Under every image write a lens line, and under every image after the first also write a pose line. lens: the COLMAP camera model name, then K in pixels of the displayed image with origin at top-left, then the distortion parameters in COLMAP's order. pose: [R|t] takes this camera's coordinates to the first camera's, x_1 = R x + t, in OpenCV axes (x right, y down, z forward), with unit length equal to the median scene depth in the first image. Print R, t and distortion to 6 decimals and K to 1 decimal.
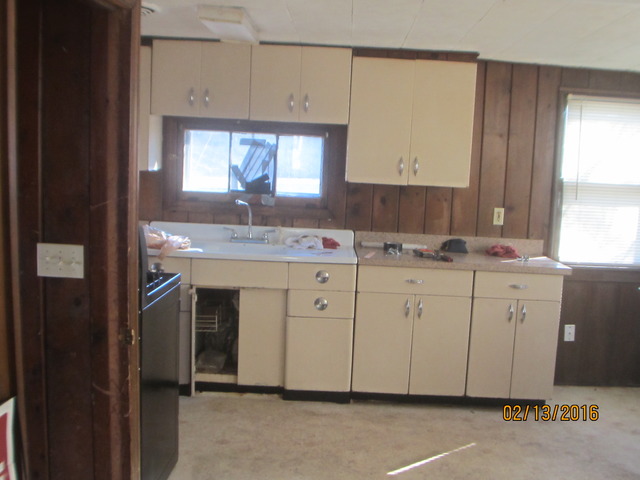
lens RADIAL K [[709.1, 0, 320.0], [0, 709.1, 240.0], [0, 0, 1]] dist [-0.137645, 0.088322]
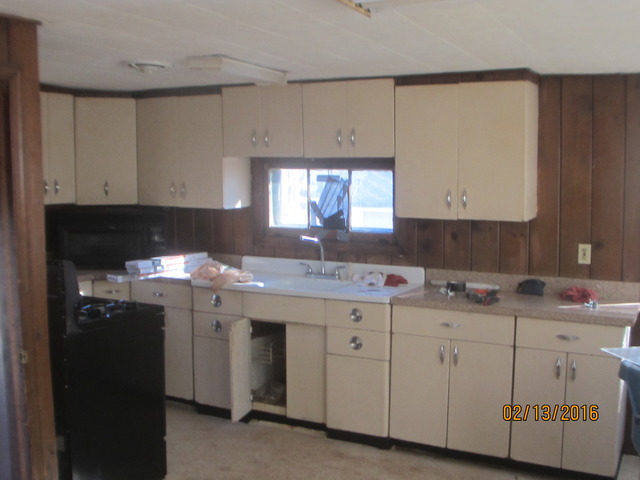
lens RADIAL K [[709.1, 0, 320.0], [0, 709.1, 240.0], [0, 0, 1]] dist [-0.137645, 0.088322]
pose [[0.891482, 0.001251, -0.453054, 0.363350], [-0.021452, 0.998991, -0.039454, -0.010504], [0.452547, 0.044891, 0.890610, 0.099117]]
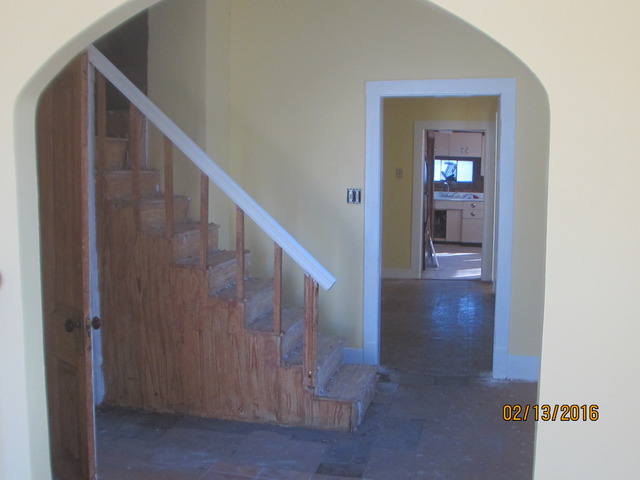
lens RADIAL K [[709.1, 0, 320.0], [0, 709.1, 240.0], [0, 0, 1]] dist [-0.137645, 0.088322]
pose [[0.978827, -0.005097, -0.204627, -0.021565], [0.001181, 0.999814, -0.019256, 0.243249], [0.204687, 0.018607, 0.978651, -2.031433]]
